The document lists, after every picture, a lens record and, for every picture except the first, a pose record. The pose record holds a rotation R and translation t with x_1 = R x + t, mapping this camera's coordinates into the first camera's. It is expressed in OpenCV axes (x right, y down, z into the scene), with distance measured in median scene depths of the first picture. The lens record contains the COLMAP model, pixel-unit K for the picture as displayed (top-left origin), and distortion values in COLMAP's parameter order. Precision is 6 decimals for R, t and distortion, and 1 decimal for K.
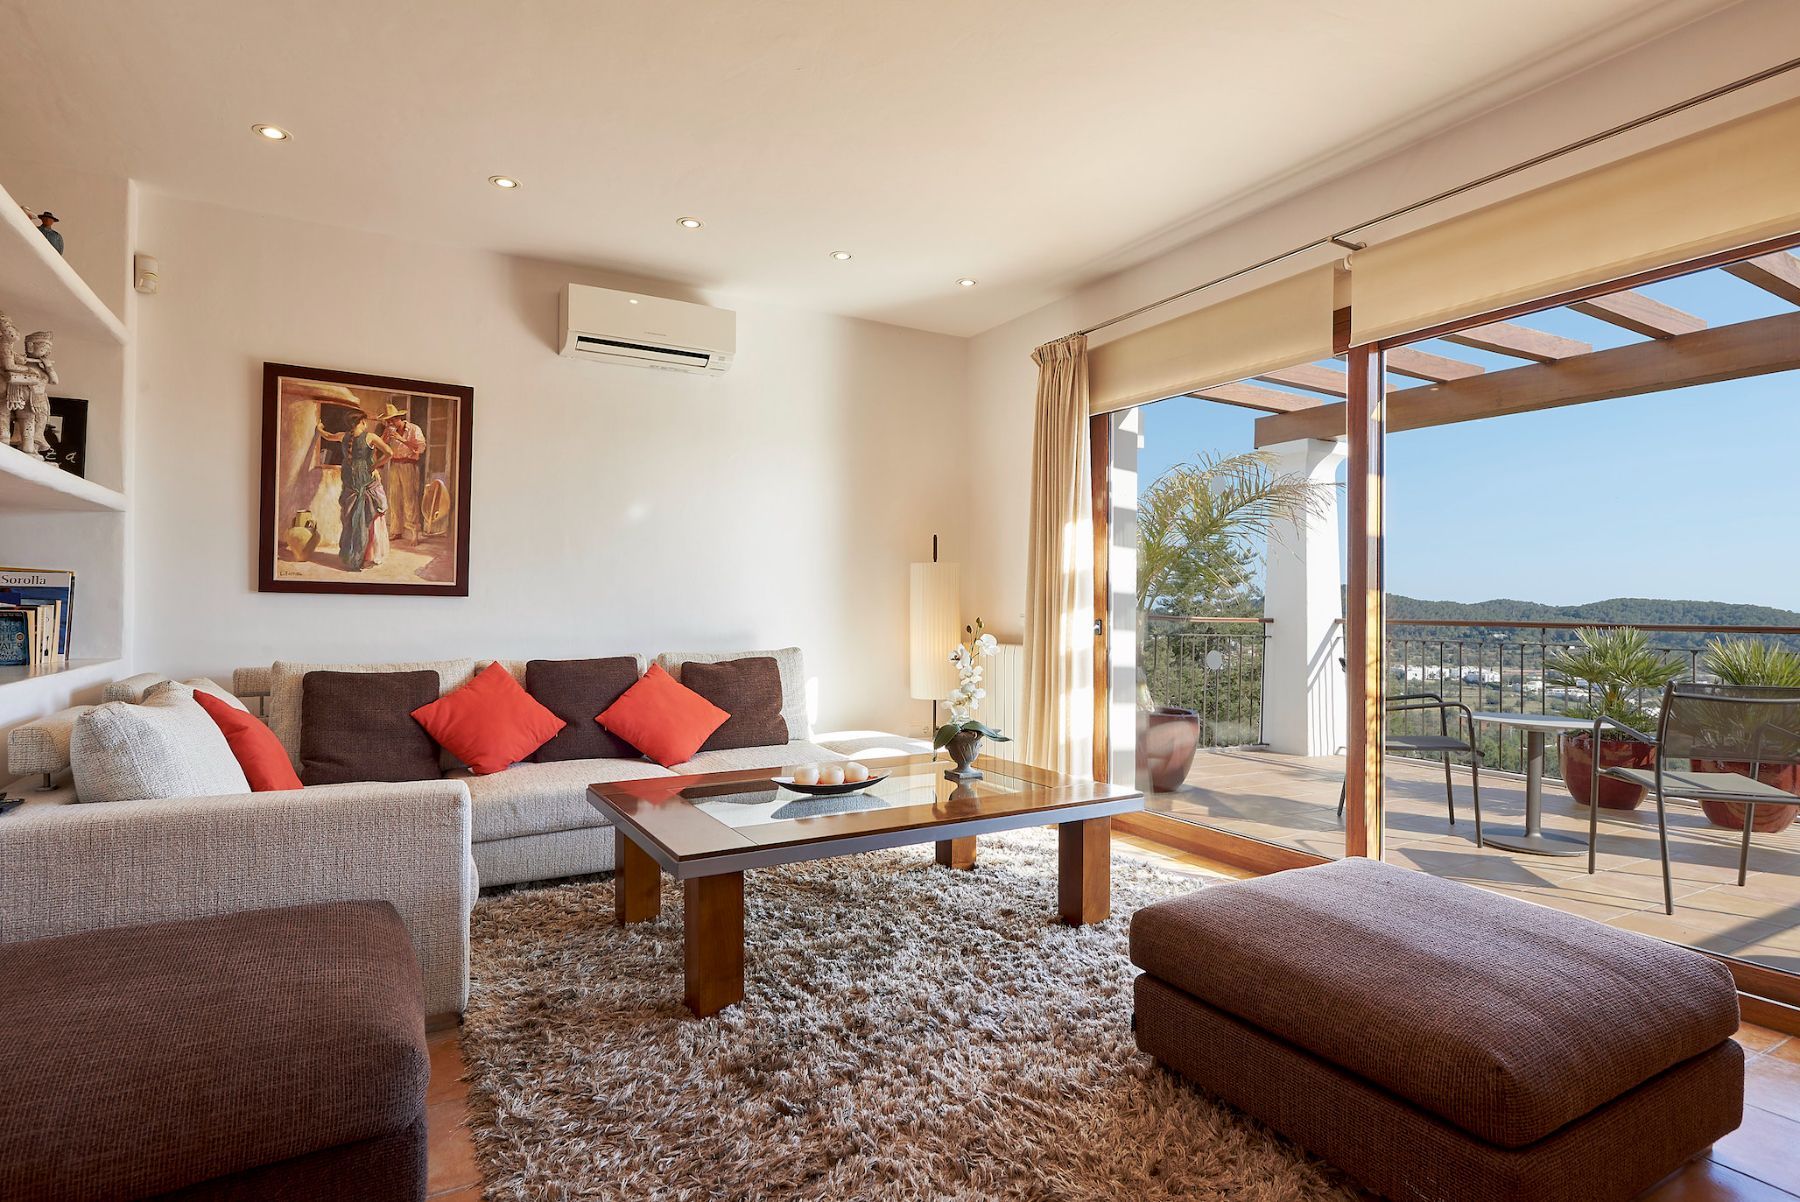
lens RADIAL K [[927.9, 0, 911.6], [0, 927.9, 603.4], [0, 0, 1]] dist [0.000936, -0.000503]
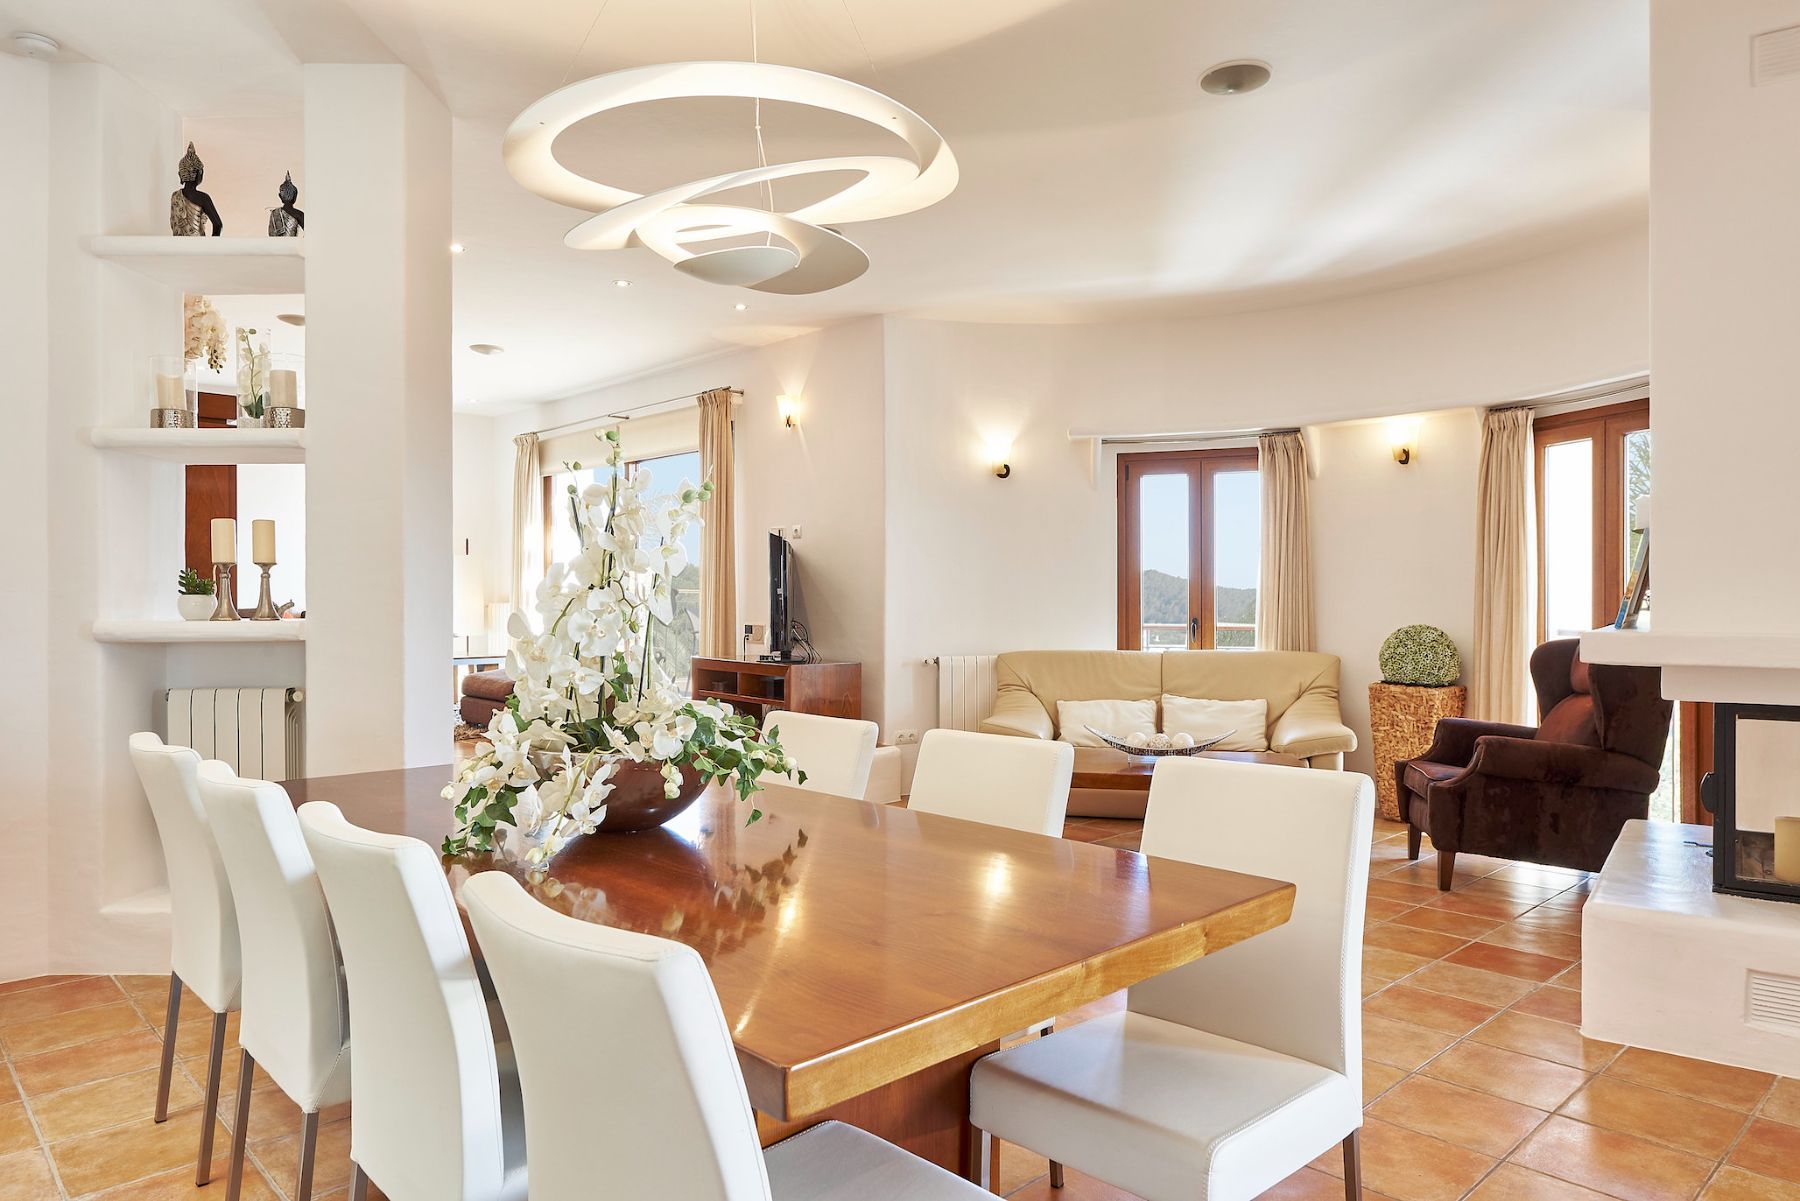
lens RADIAL K [[1165.5, 0, 896.0], [0, 1165.5, 598.5], [0, 0, 1]] dist [0.009333, -0.000281]
pose [[0.974333, -0.007073, 0.225001, 0.403537], [0.006157, 0.999970, 0.004774, 0.038046], [-0.225028, -0.003266, 0.974347, -1.598052]]
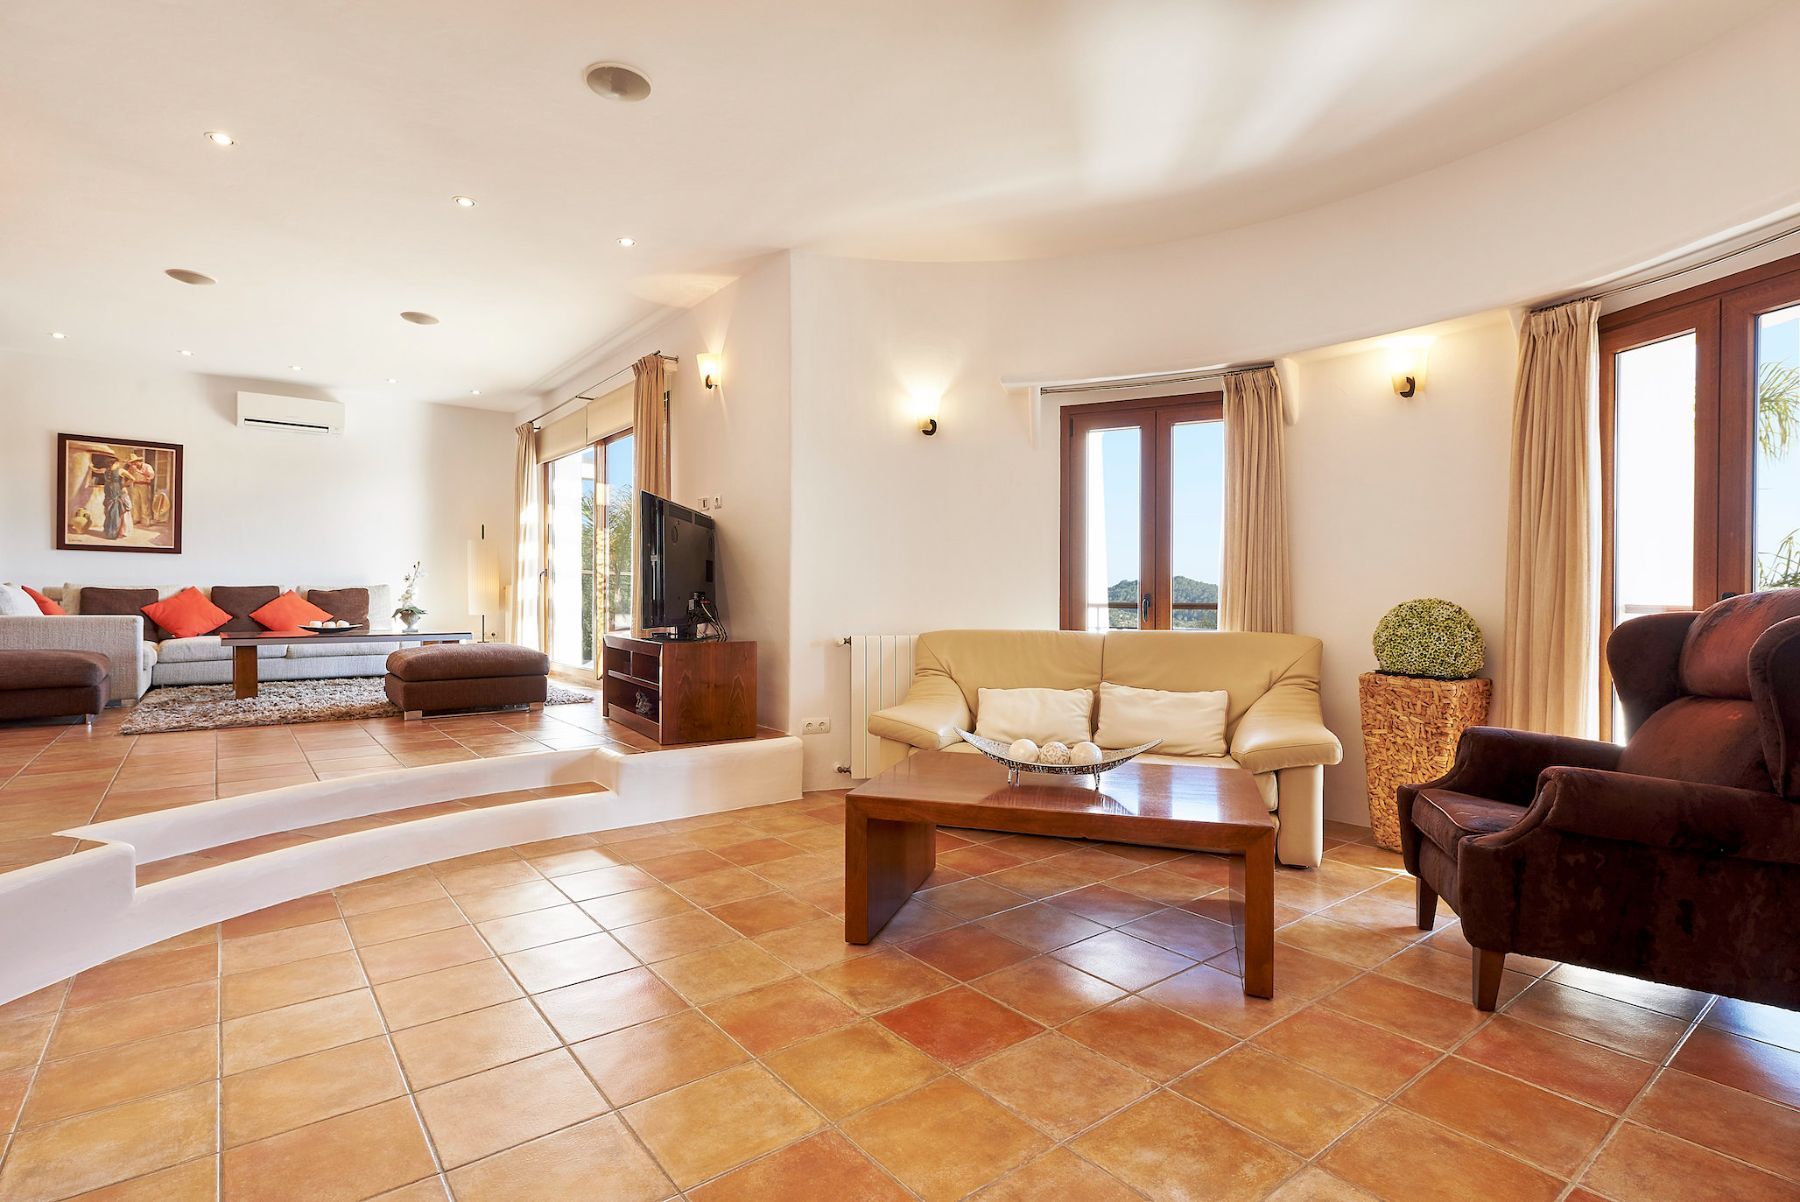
lens RADIAL K [[879.9, 0, 895.7], [0, 879.9, 600.8], [0, 0, 1]] dist [0.004477, 0.002392]
pose [[0.991669, -0.002535, 0.128789, 0.786666], [0.001467, 0.999964, 0.008385, 0.080019], [-0.128806, -0.008126, 0.991637, -1.048096]]
